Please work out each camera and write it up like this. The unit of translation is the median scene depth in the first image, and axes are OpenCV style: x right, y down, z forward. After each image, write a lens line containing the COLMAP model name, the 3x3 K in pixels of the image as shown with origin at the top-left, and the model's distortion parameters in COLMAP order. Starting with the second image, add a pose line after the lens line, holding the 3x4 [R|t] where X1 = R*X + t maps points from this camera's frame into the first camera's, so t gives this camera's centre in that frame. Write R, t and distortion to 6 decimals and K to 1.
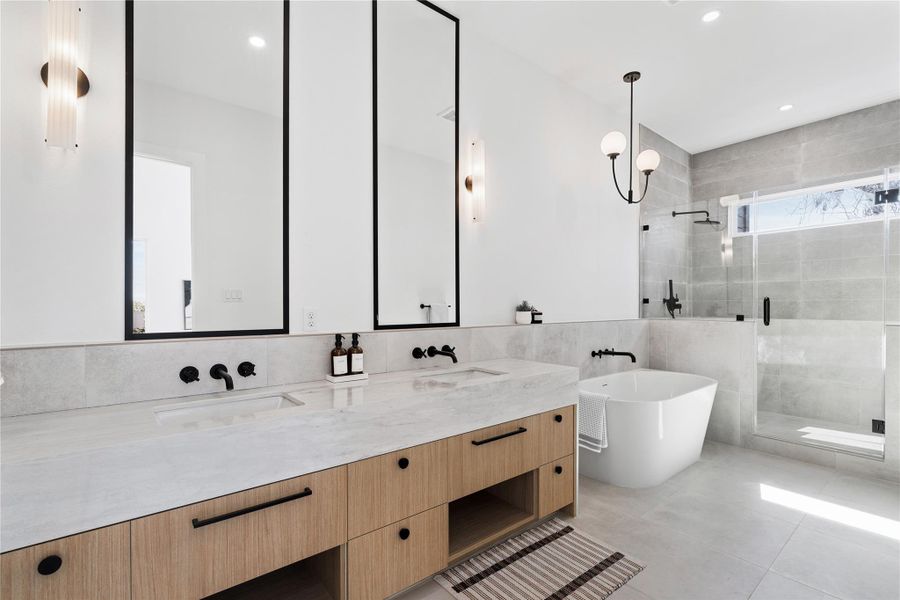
lens RADIAL K [[404.0, 0, 451.5], [0, 404.0, 297.0], [0, 0, 1]] dist [-0.021945, -0.000062]
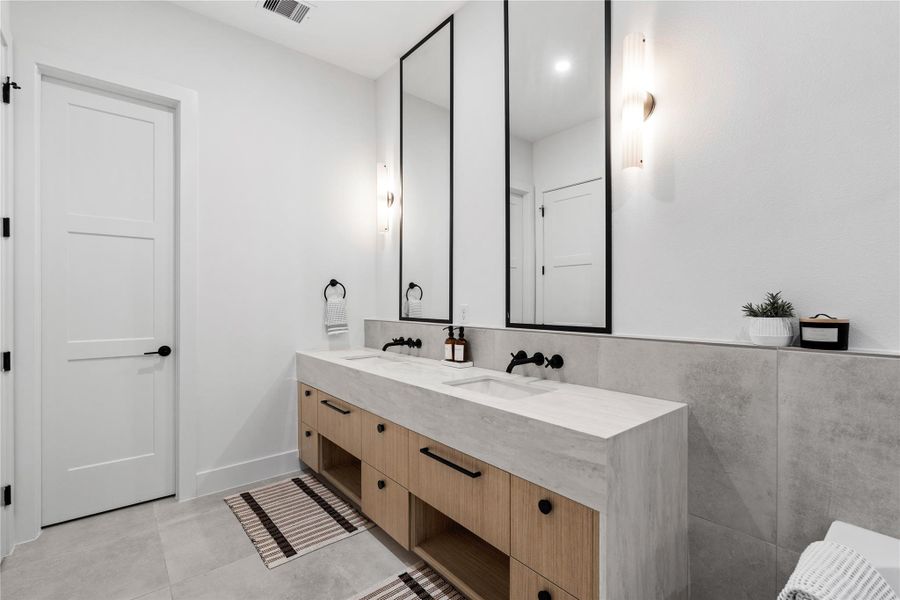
lens RADIAL K [[404.0, 0, 451.7], [0, 404.0, 306.2], [0, 0, 1]] dist [-0.021945, -0.000062]
pose [[0.018794, 0.004947, -0.999811, 0.833302], [0.010817, 0.999928, 0.005151, 0.024396], [0.999765, -0.010912, 0.018739, 0.890070]]
